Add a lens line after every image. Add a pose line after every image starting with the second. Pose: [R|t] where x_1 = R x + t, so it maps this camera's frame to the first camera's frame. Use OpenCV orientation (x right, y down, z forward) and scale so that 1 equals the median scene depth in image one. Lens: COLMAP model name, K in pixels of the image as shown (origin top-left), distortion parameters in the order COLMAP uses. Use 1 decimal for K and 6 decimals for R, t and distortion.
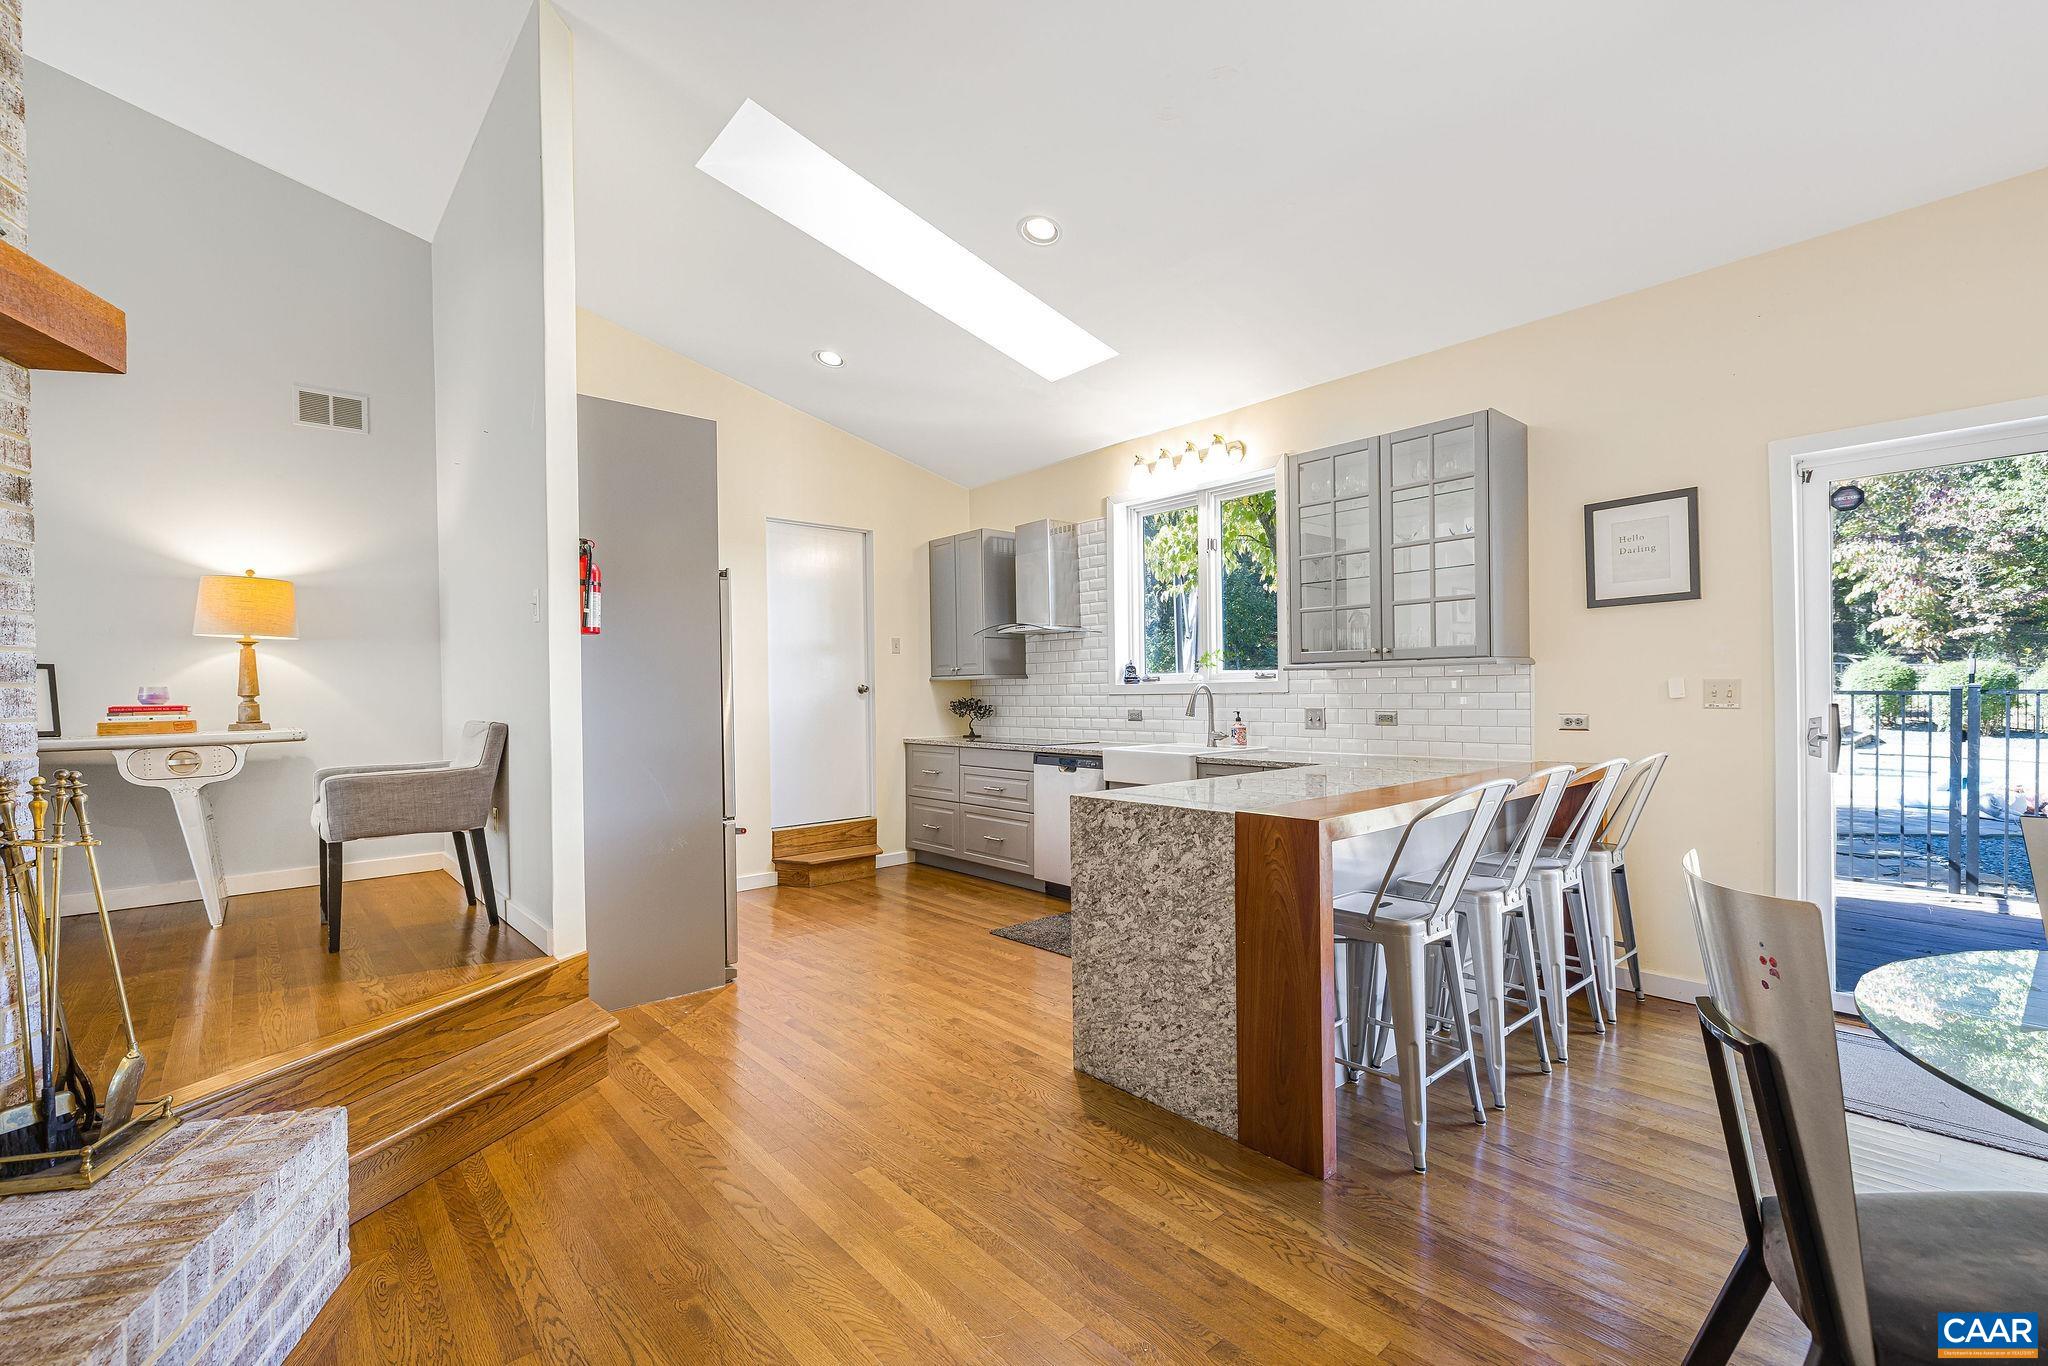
lens RADIAL K [[880.5, 0, 1015.4], [0, 880.5, 695.4], [0, 0, 1]] dist [0.000053, 0.000180]
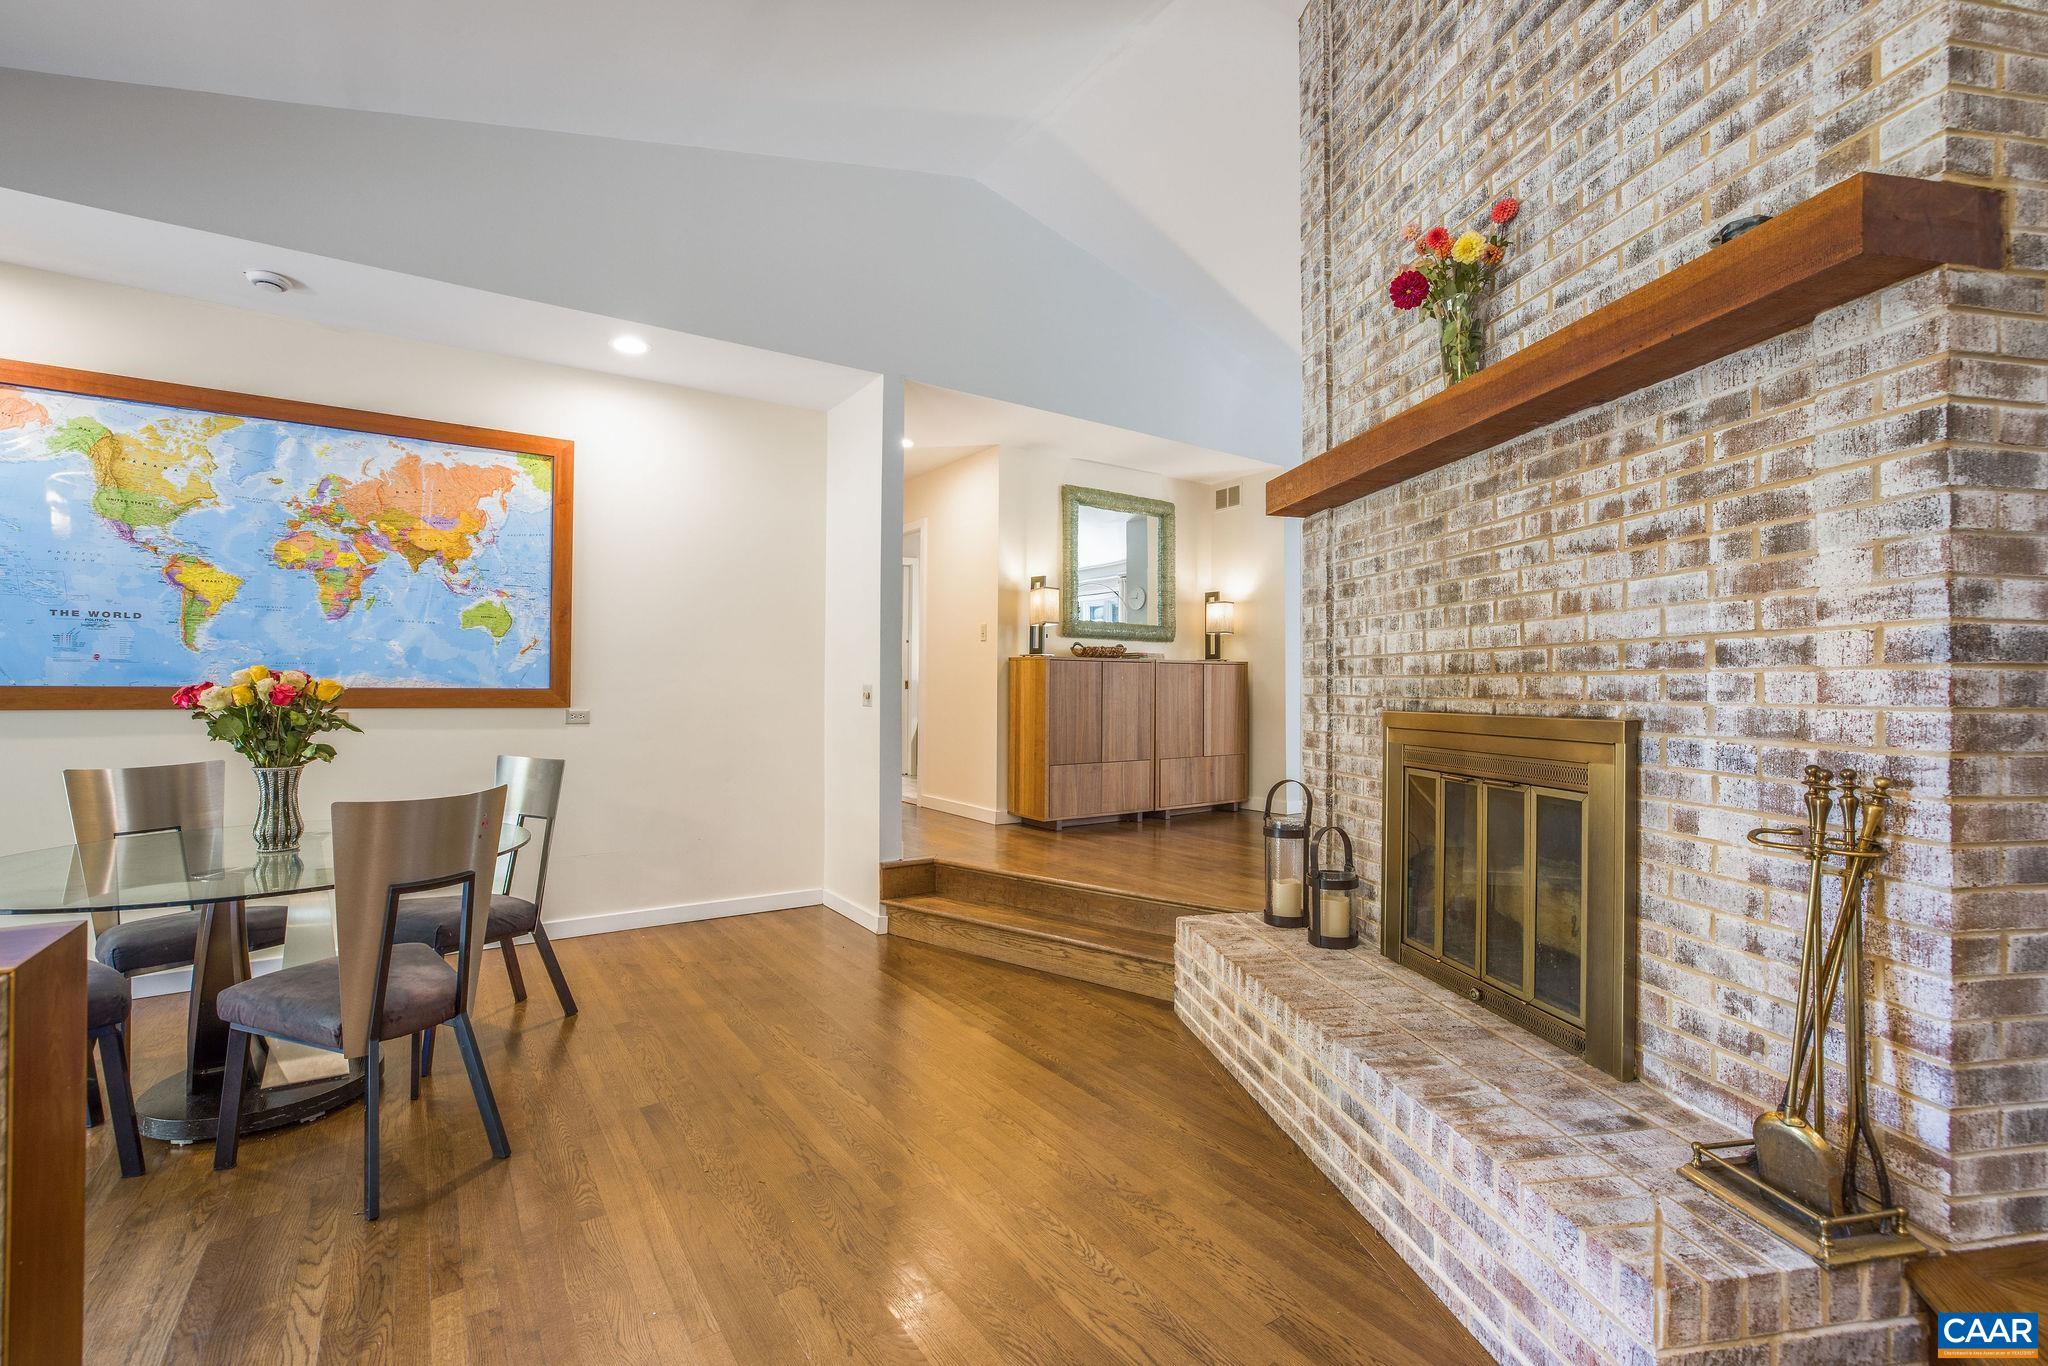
lens RADIAL K [[904.2, 0, 1024.0], [0, 904.2, 683.0], [0, 0, 1]] dist [-0.051673, 0.026028]
pose [[-0.993753, 0.008223, 0.111302, -0.185060], [0.008099, 0.999966, -0.001572, -0.000853], [-0.111311, -0.000660, -0.993785, 0.896319]]
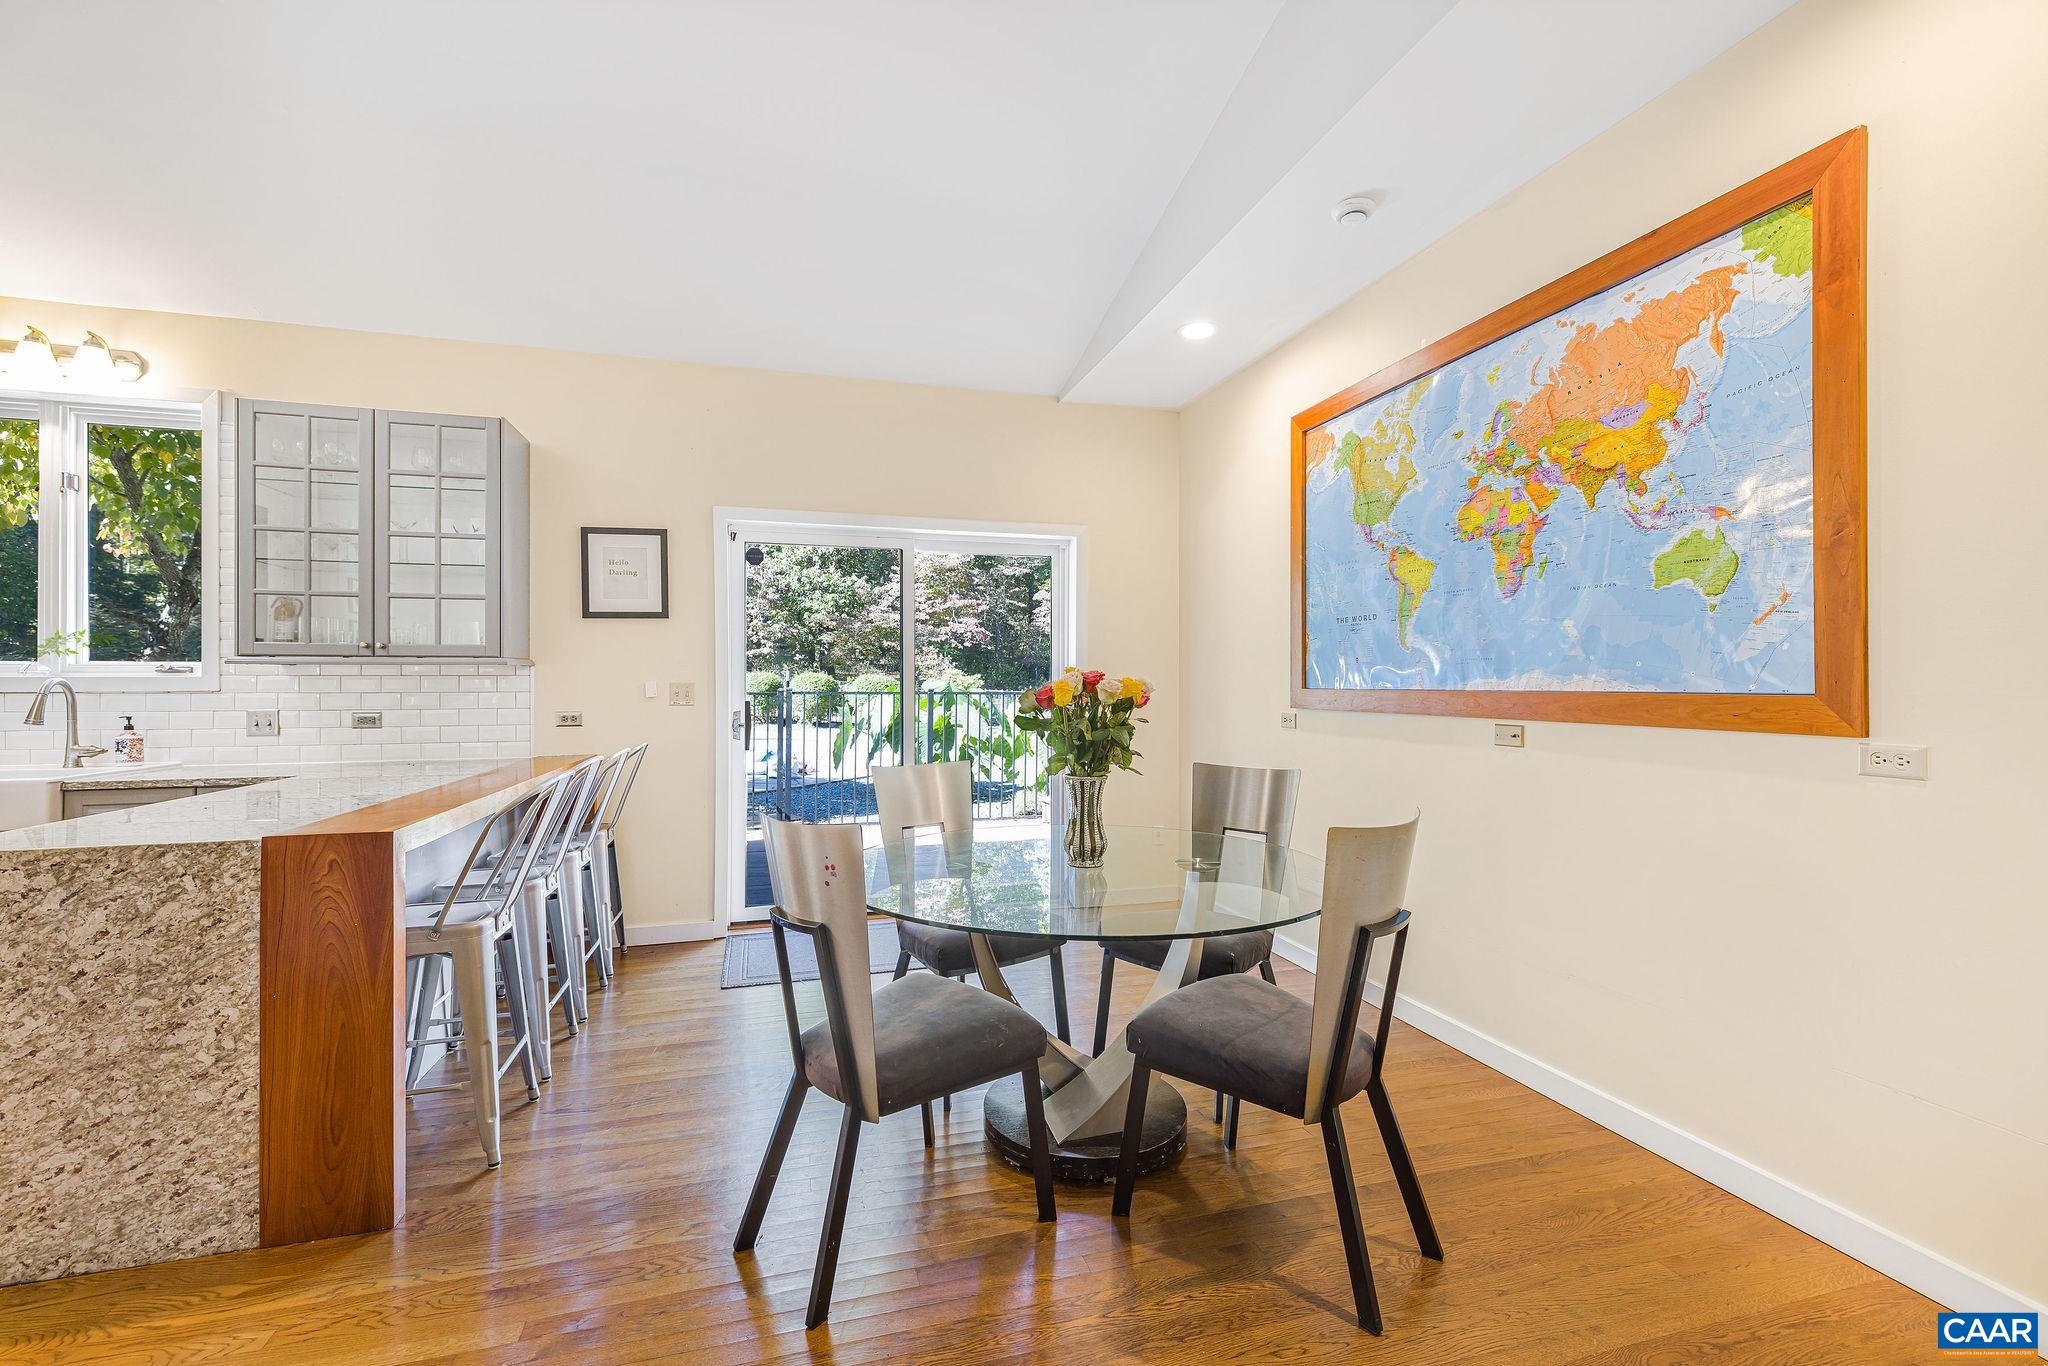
lens RADIAL K [[861.9, 0, 1023.9], [0, 861.9, 680.8], [0, 0, 1]] dist [-0.001294, 0.000322]
pose [[0.422447, 0.016209, 0.906242, -0.113011], [-0.000204, 0.999842, -0.017789, 0.001291], [-0.906387, 0.007330, 0.422384, 0.019025]]
